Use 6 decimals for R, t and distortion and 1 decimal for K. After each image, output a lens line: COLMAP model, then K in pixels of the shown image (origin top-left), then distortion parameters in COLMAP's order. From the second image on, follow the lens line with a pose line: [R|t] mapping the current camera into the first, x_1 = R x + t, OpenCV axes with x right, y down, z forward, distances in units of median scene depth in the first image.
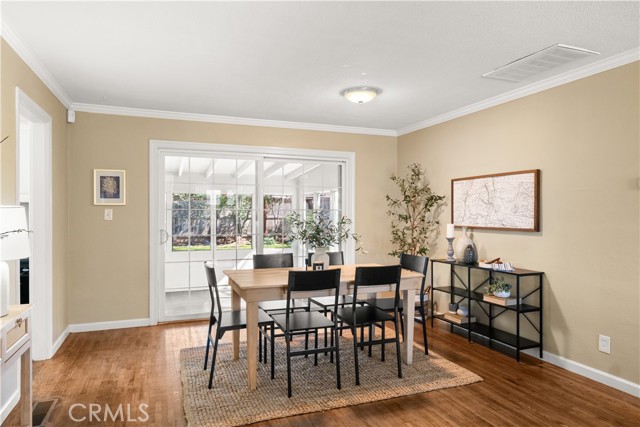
lens RADIAL K [[406.1, 0, 316.3], [0, 406.1, 213.8], [0, 0, 1]] dist [0.005239, -0.000584]
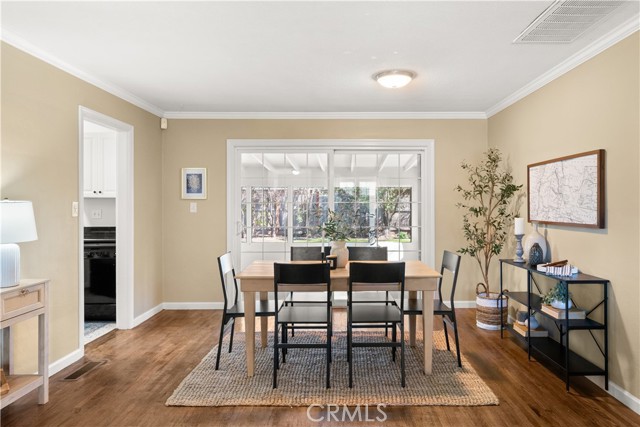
lens RADIAL K [[419.9, 0, 344.0], [0, 419.9, 203.6], [0, 0, 1]] dist [0.002603, -0.001085]
pose [[0.936977, -0.005264, -0.349351, 0.322862], [0.002825, 0.999968, -0.007491, 0.000401], [0.349380, 0.006032, 0.936962, 0.055900]]
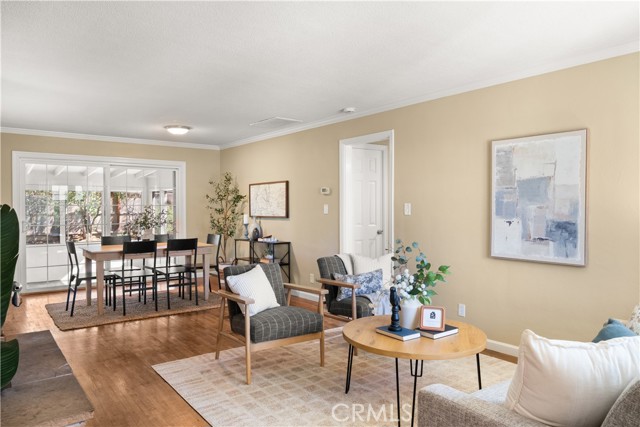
lens RADIAL K [[444.4, 0, 320.0], [0, 444.4, 213.5], [0, 0, 1]] dist [-0.007634, -0.004229]
pose [[0.956785, -0.008944, 0.290657, 0.126863], [0.006057, 0.999923, 0.010828, 0.005720], [-0.290732, -0.008599, 0.956766, -0.704028]]
